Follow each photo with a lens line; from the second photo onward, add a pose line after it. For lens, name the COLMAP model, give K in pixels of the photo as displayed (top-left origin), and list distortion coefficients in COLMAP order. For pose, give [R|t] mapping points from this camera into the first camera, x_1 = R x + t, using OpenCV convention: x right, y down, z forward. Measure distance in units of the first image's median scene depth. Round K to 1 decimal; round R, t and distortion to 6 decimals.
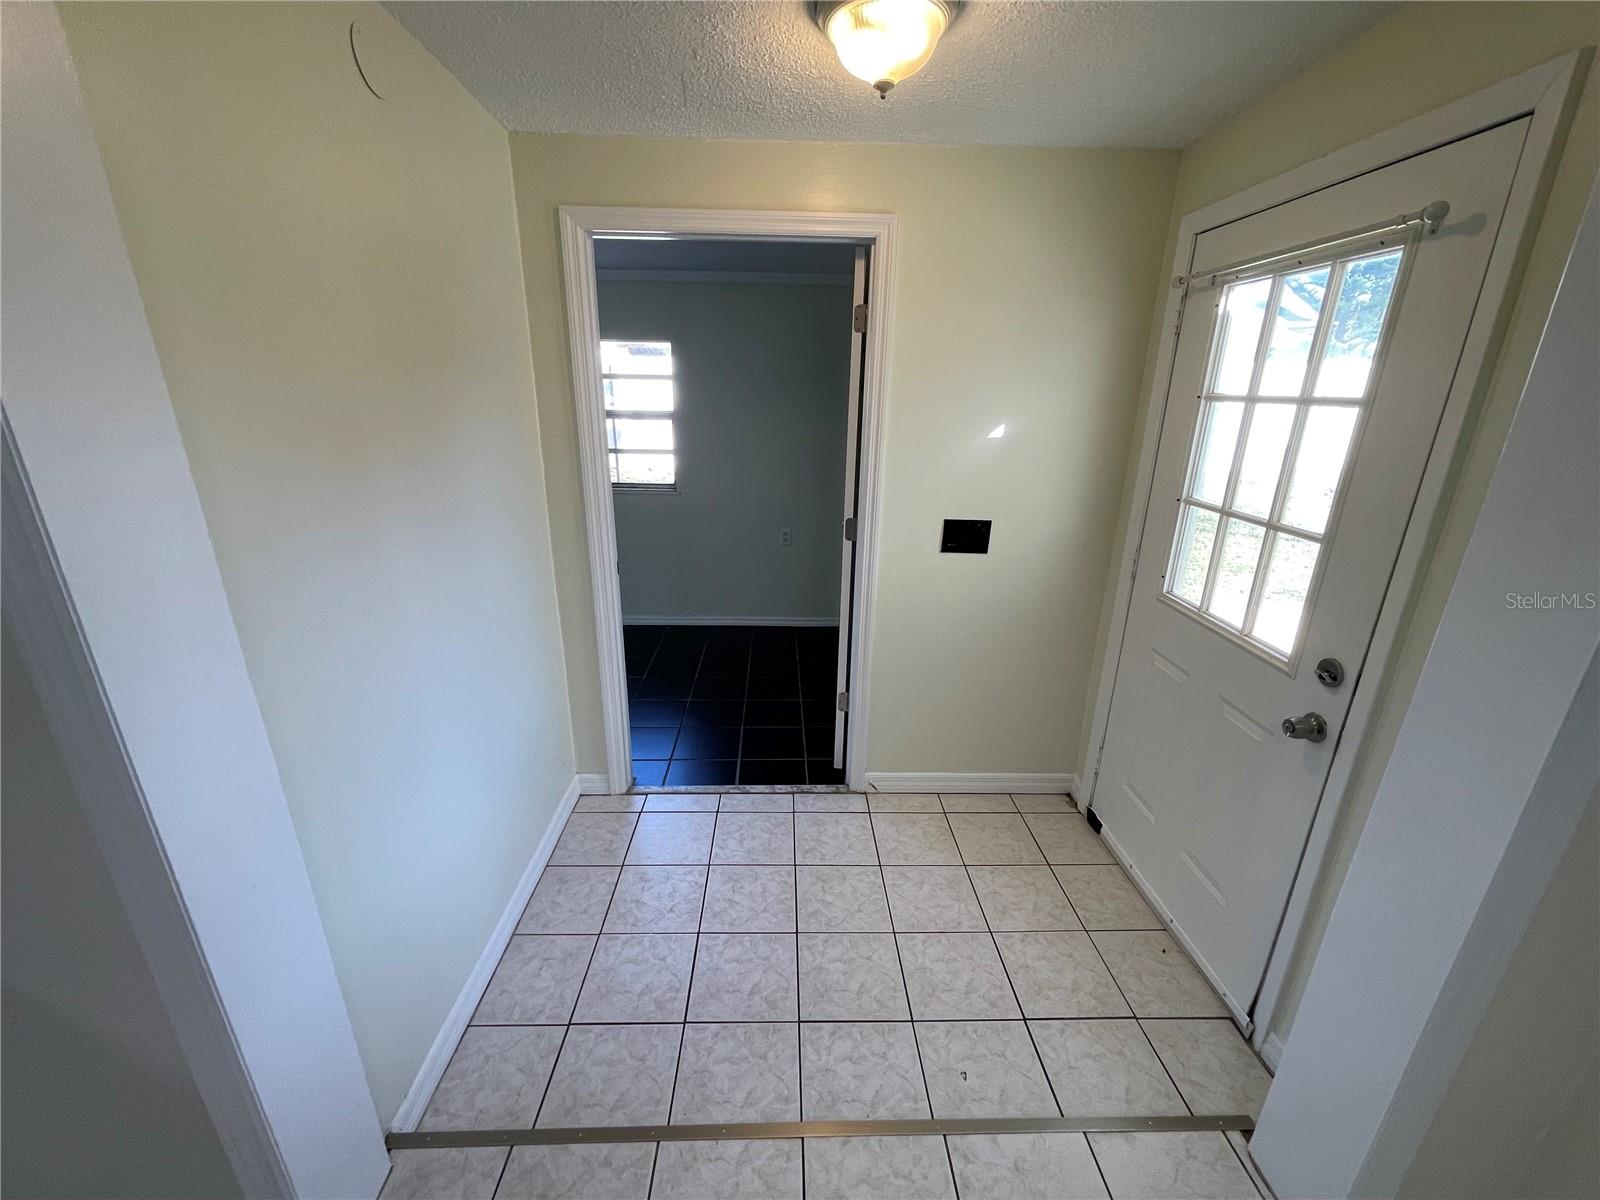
lens RADIAL K [[646.7, 0, 796.3], [0, 646.7, 603.5], [0, 0, 1]] dist [-0.002076, 0.002358]
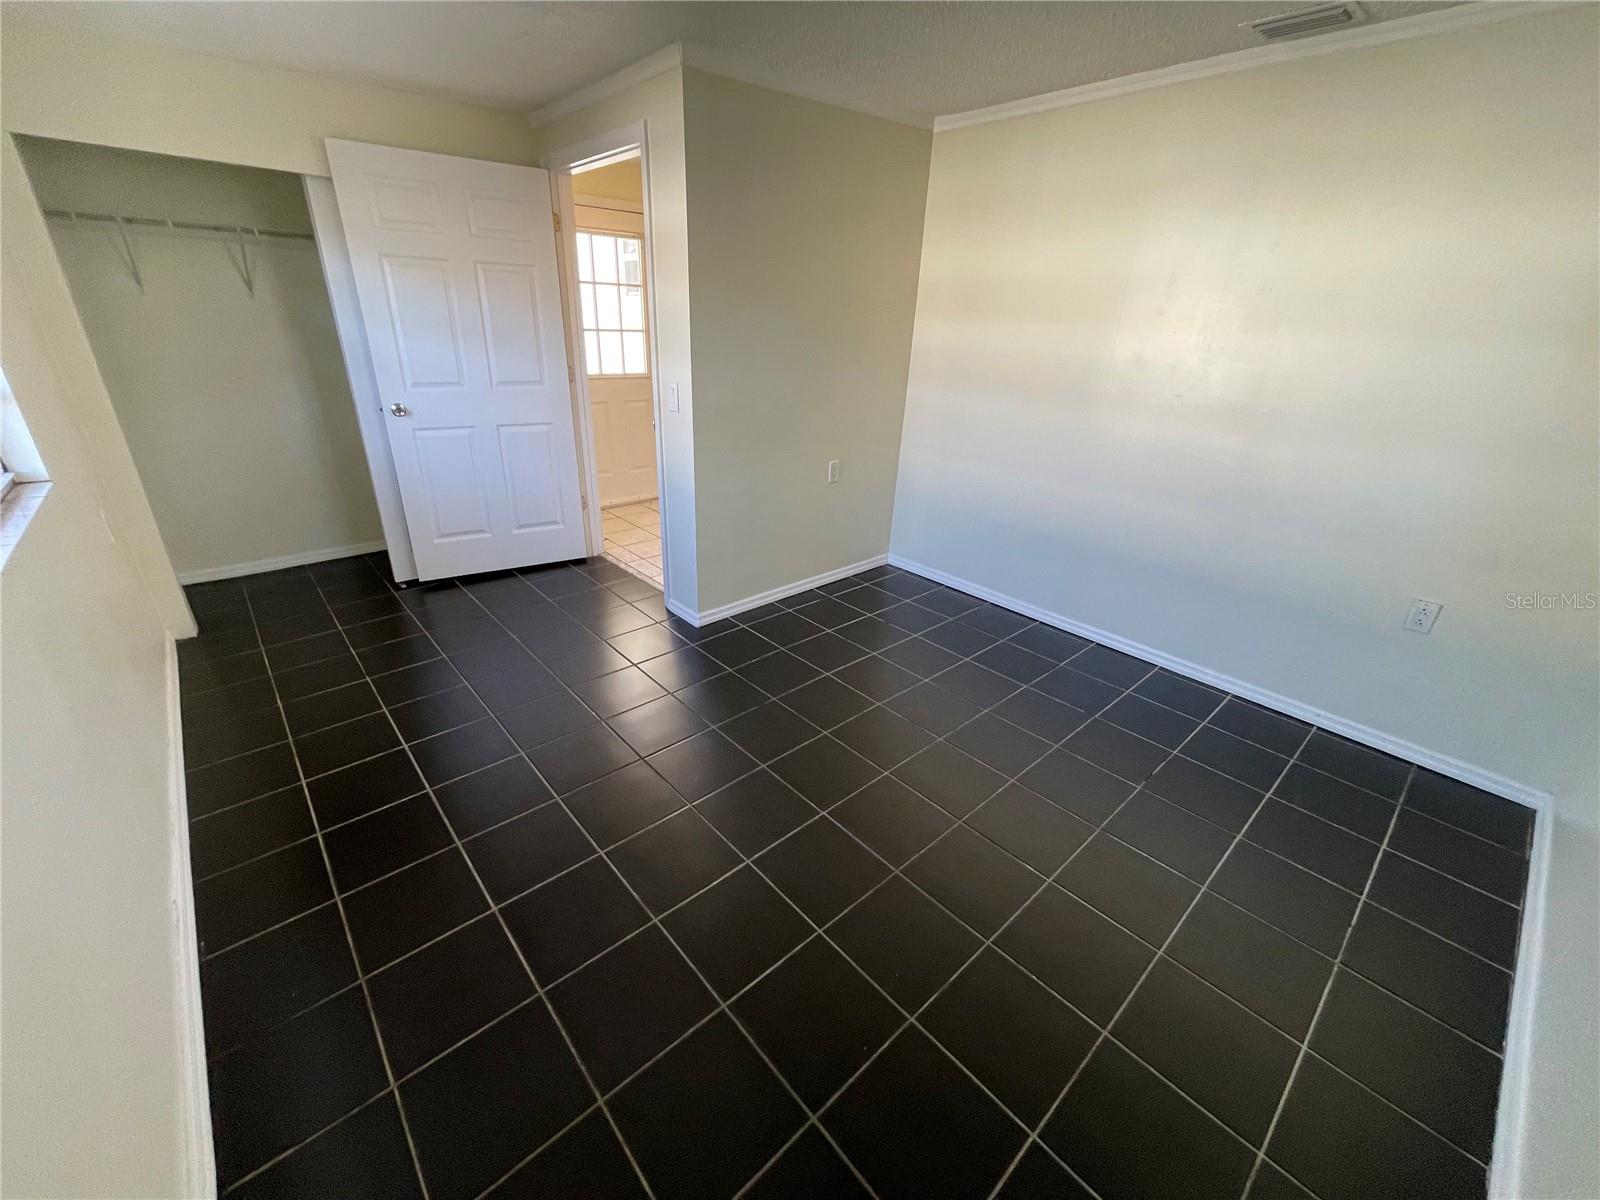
lens RADIAL K [[646.7, 0, 796.3], [0, 646.7, 603.5], [0, 0, 1]] dist [-0.002076, 0.002358]
pose [[-0.644765, -0.342111, 0.683548, -1.814262], [0.205666, 0.783629, 0.586197, -0.588516], [-0.736193, 0.518542, -0.434896, 1.950392]]
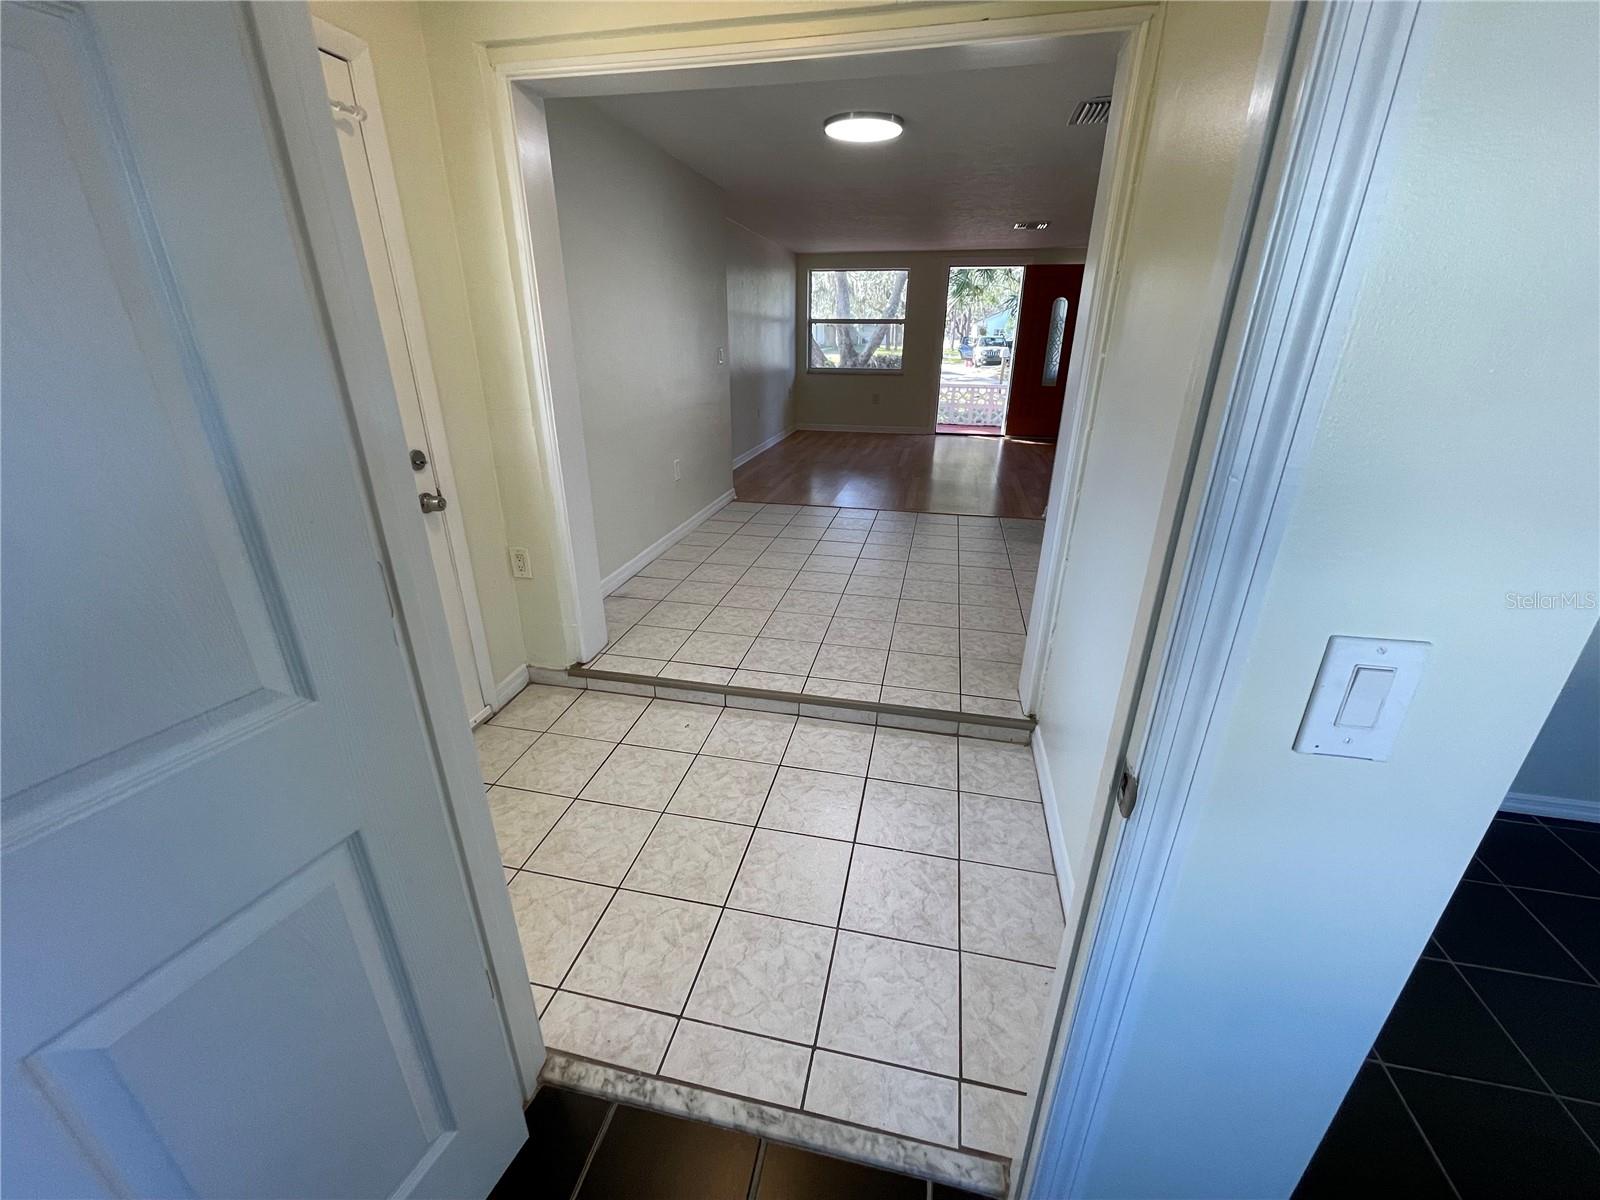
lens RADIAL K [[651.6, 0, 799.8], [0, 651.6, 606.1], [0, 0, 1]] dist [-0.003681, 0.000186]
pose [[-0.971610, -0.107561, 0.210725, -0.245127], [0.062109, 0.743481, 0.665867, -0.413661], [-0.228291, 0.660051, -0.715693, 1.519396]]
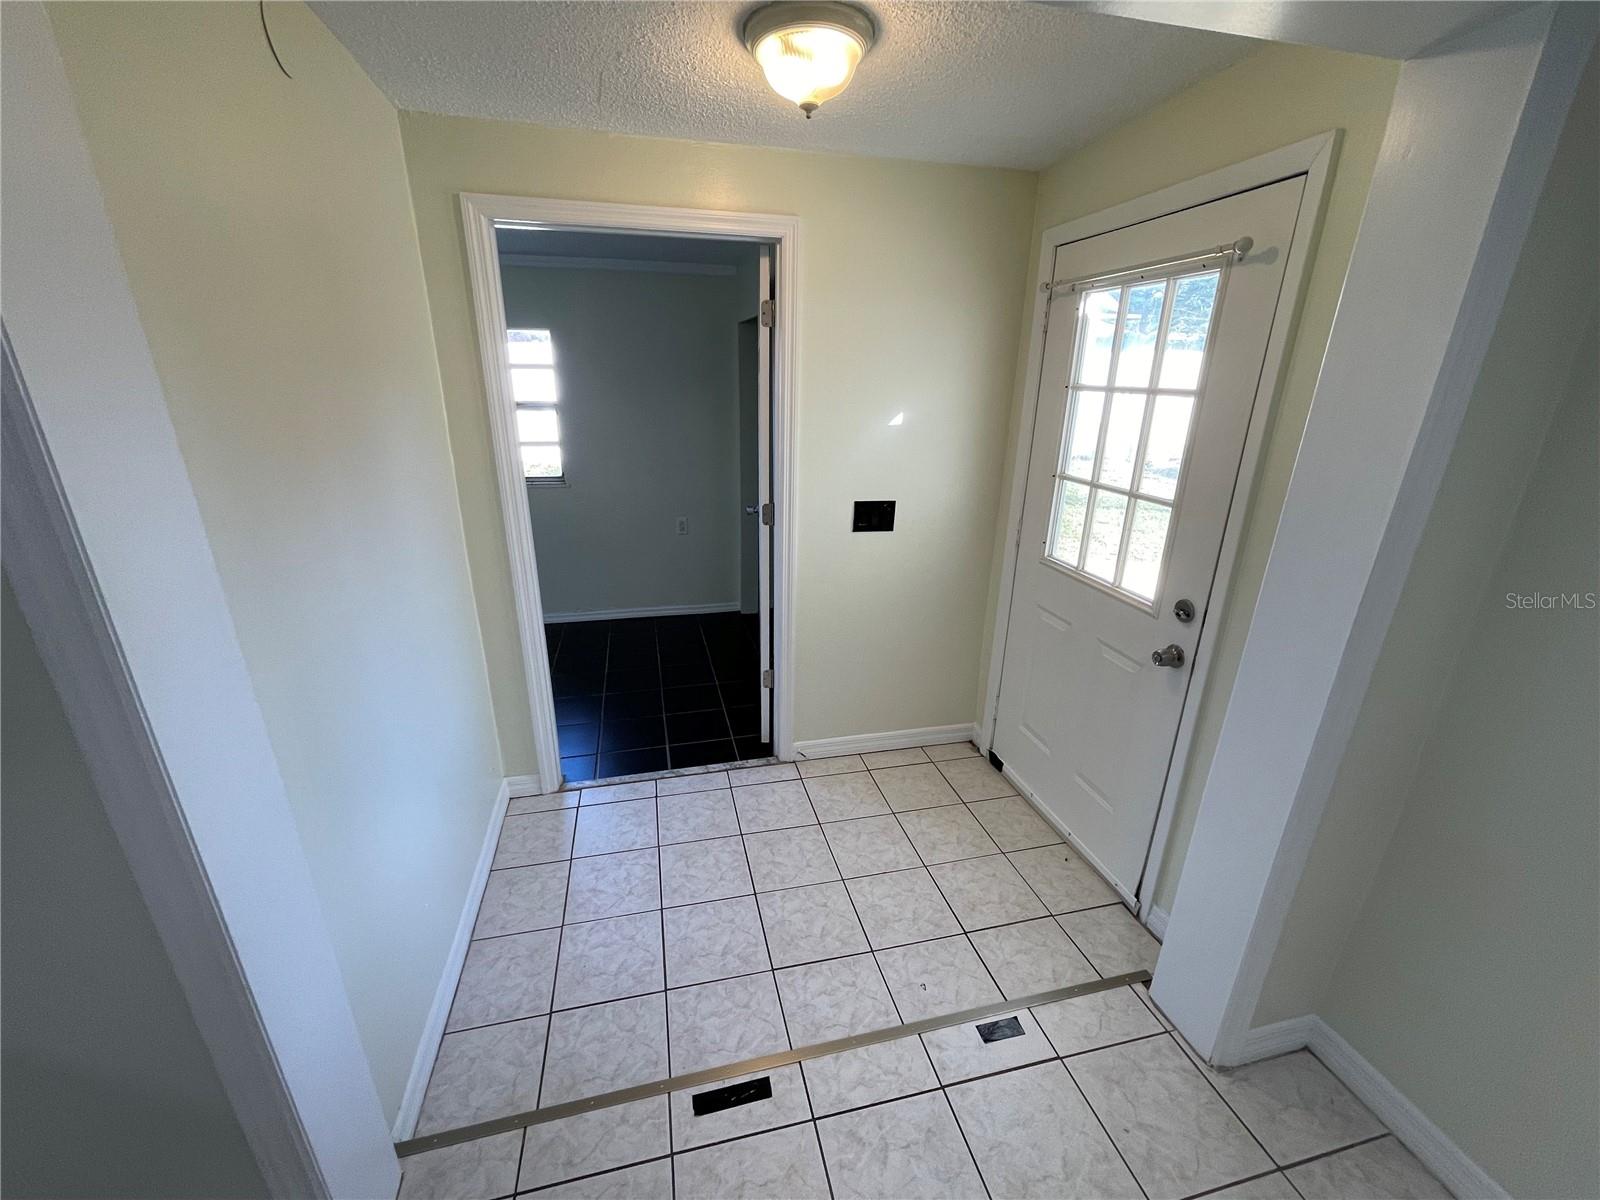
lens RADIAL K [[646.7, 0, 796.3], [0, 646.7, 603.5], [0, 0, 1]] dist [-0.002076, 0.002358]
pose [[0.978361, -0.072181, 0.193908, -0.108519], [0.068051, 0.997292, 0.027884, 0.004961], [-0.195396, -0.014085, 0.980623, -0.056619]]
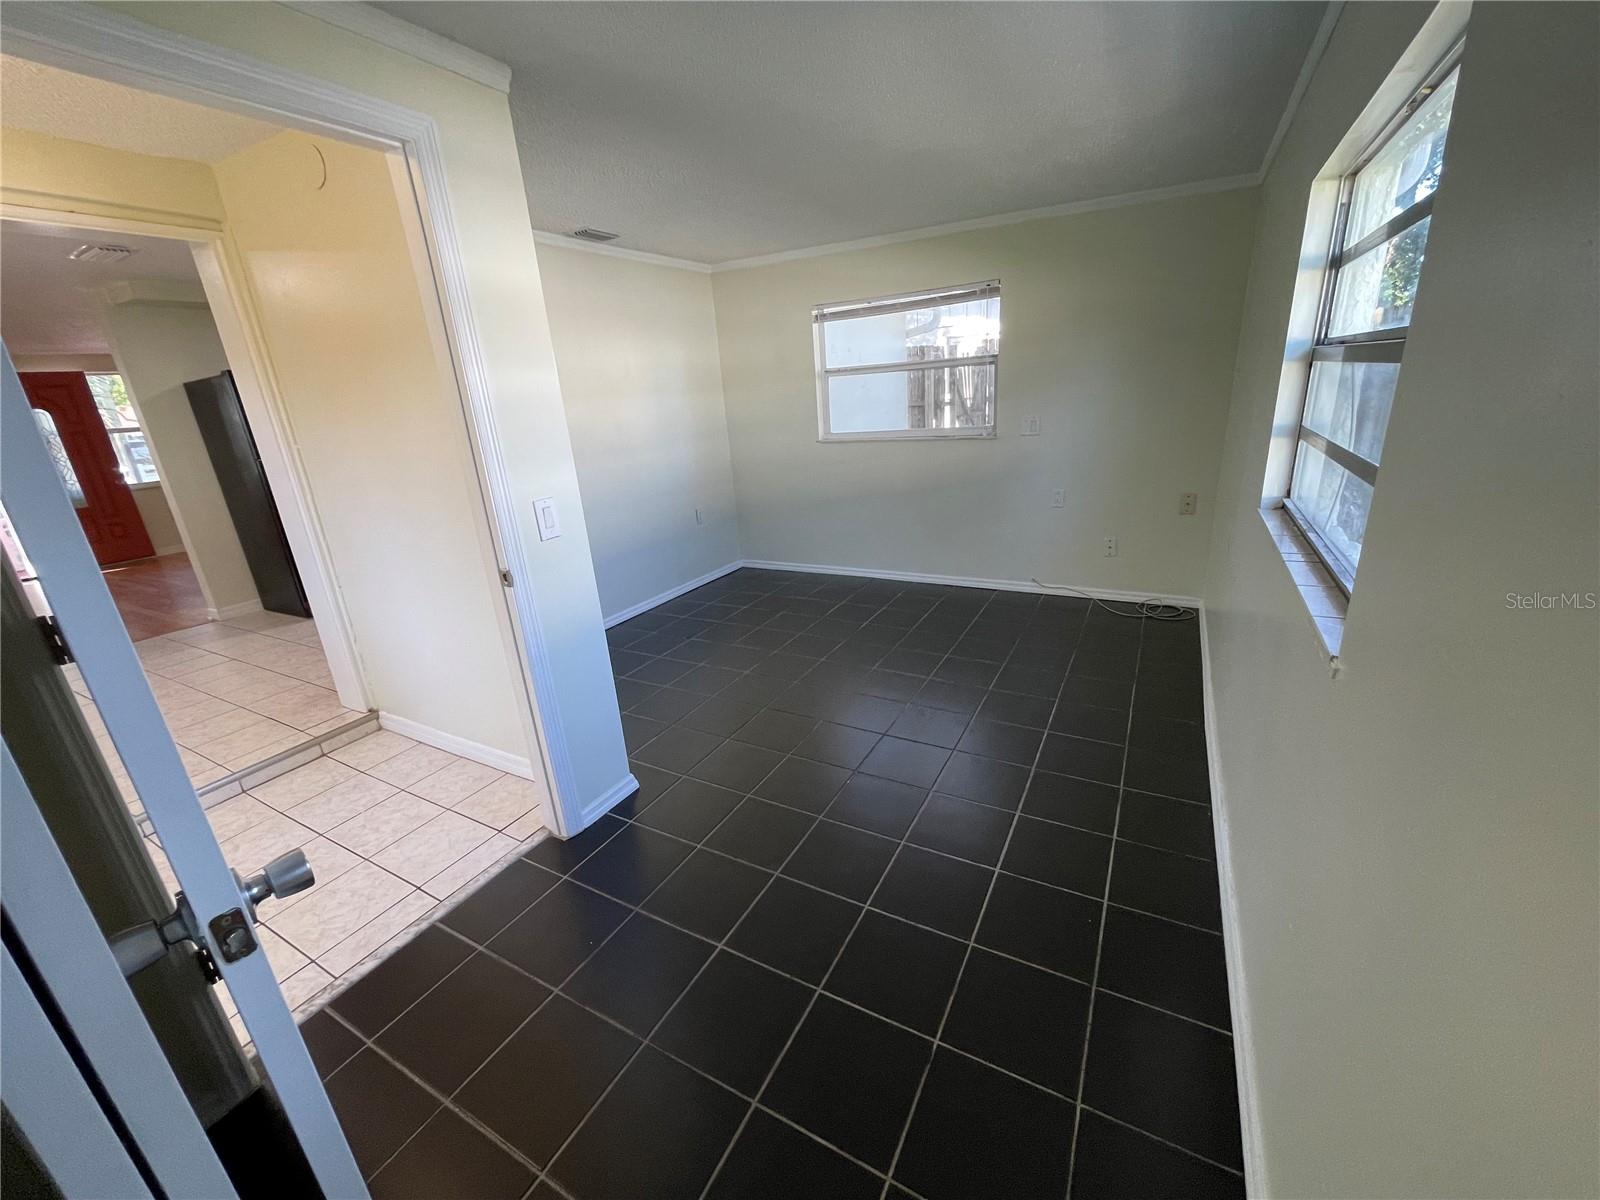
lens RADIAL K [[646.7, 0, 796.3], [0, 646.7, 603.5], [0, 0, 1]] dist [-0.002076, 0.002358]
pose [[-0.509381, 0.295972, -0.808042, 0.242865], [-0.213576, 0.866132, 0.451886, -0.597952], [0.833616, 0.402760, -0.377979, 2.058195]]
